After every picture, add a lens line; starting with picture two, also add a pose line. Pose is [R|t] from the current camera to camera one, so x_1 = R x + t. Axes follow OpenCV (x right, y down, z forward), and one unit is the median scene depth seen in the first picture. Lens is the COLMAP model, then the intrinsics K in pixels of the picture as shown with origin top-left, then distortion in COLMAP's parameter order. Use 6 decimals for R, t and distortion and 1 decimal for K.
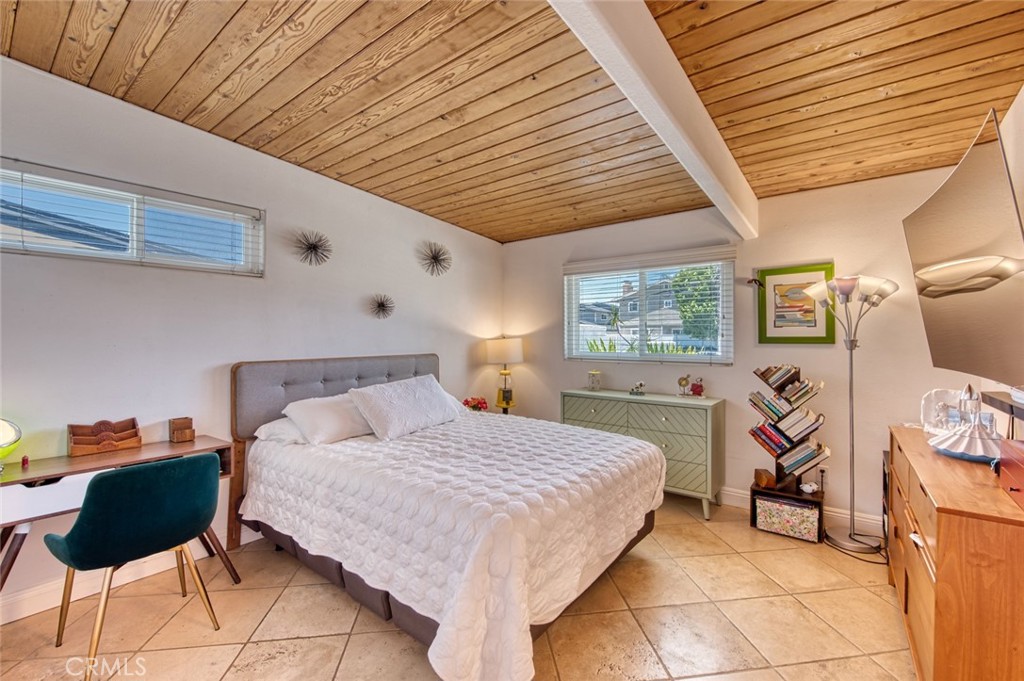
lens RADIAL K [[418.8, 0, 512.0], [0, 418.8, 340.5], [0, 0, 1]] dist [-0.000256, -0.000089]
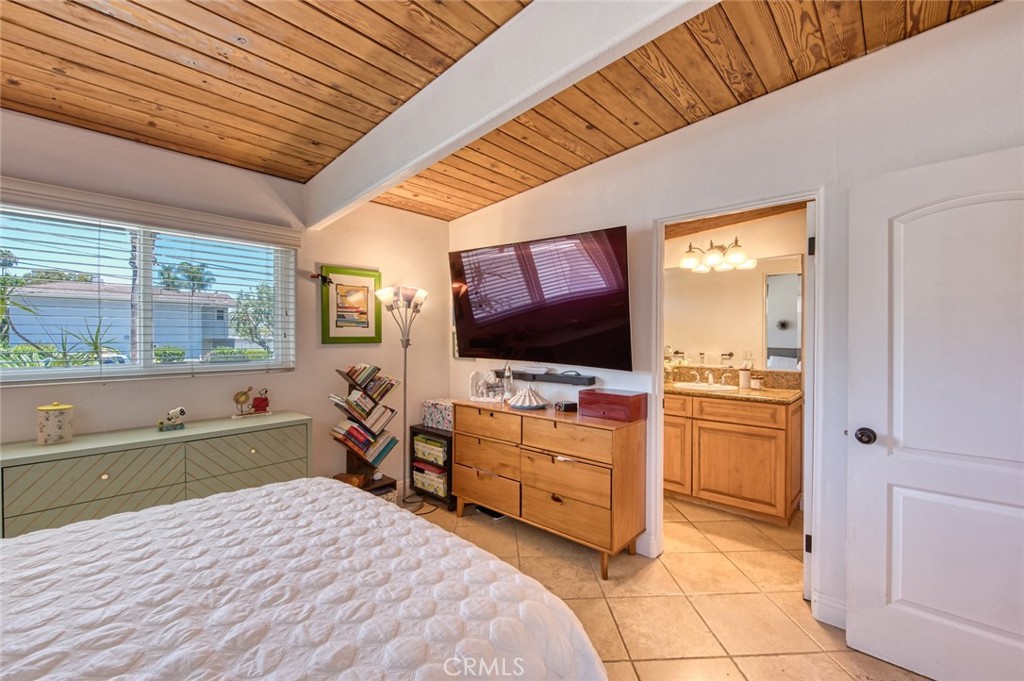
lens RADIAL K [[444.7, 0, 512.0], [0, 444.7, 340.5], [0, 0, 1]] dist [0.000690, -0.000031]
pose [[0.064403, -0.006061, 0.997906, -0.381364], [0.011047, 0.999925, 0.005360, -0.001413], [-0.997863, 0.010679, 0.064465, 0.522335]]
